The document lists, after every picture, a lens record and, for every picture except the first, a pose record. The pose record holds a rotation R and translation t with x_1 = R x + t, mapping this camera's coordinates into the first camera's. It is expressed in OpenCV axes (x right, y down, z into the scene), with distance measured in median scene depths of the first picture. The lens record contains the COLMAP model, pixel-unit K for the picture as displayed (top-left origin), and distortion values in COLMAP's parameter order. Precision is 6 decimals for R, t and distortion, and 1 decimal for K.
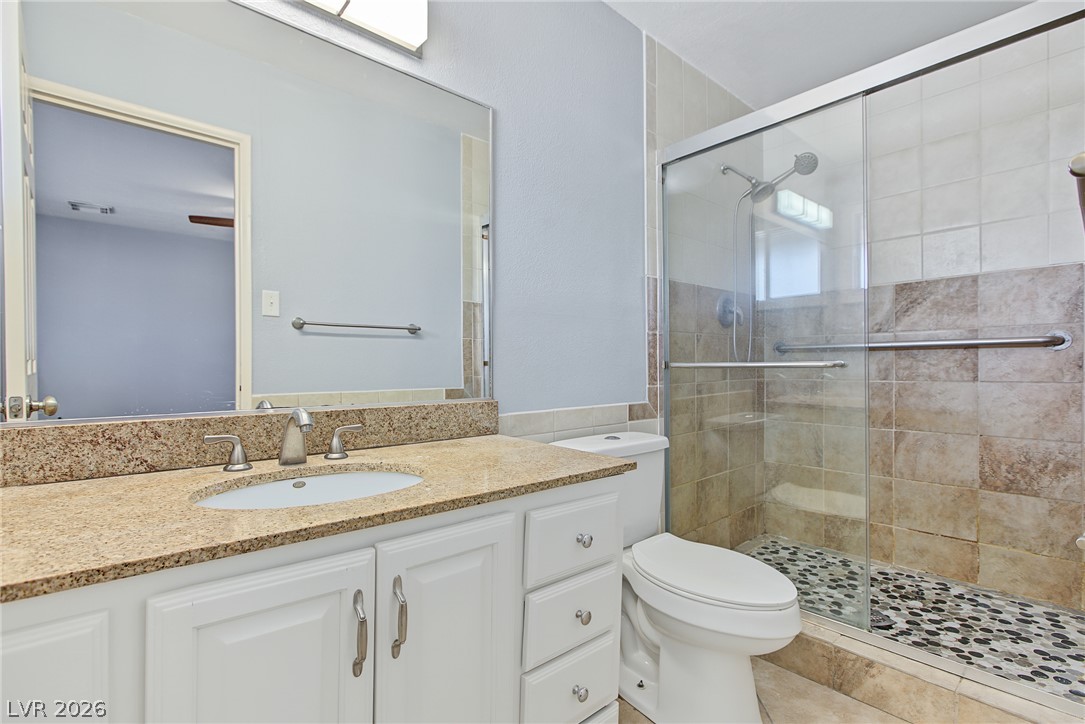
lens RADIAL K [[500.1, 0, 540.0], [0, 500.1, 365.8], [0, 0, 1]] dist [-0.002952, 0.000079]
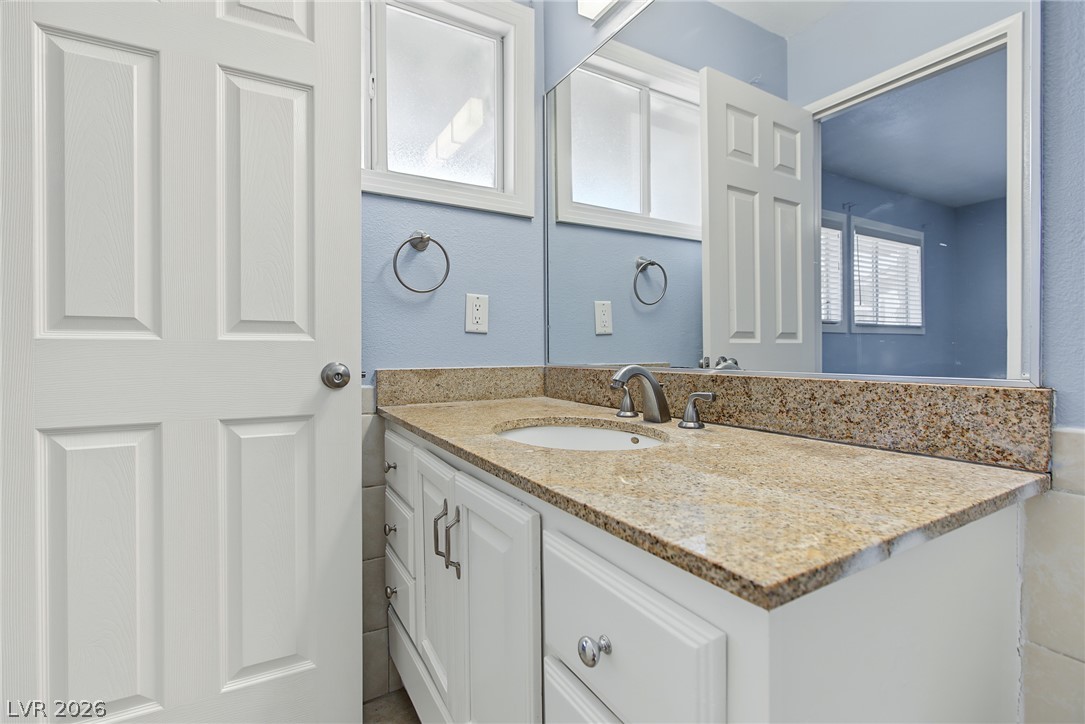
lens RADIAL K [[500.1, 0, 547.1], [0, 500.1, 355.0], [0, 0, 1]] dist [-0.002952, 0.000079]
pose [[-0.171611, 0.005702, -0.985148, 0.425383], [-0.001452, 0.999981, 0.006041, 0.045858], [0.985164, 0.002468, -0.171599, 0.775822]]
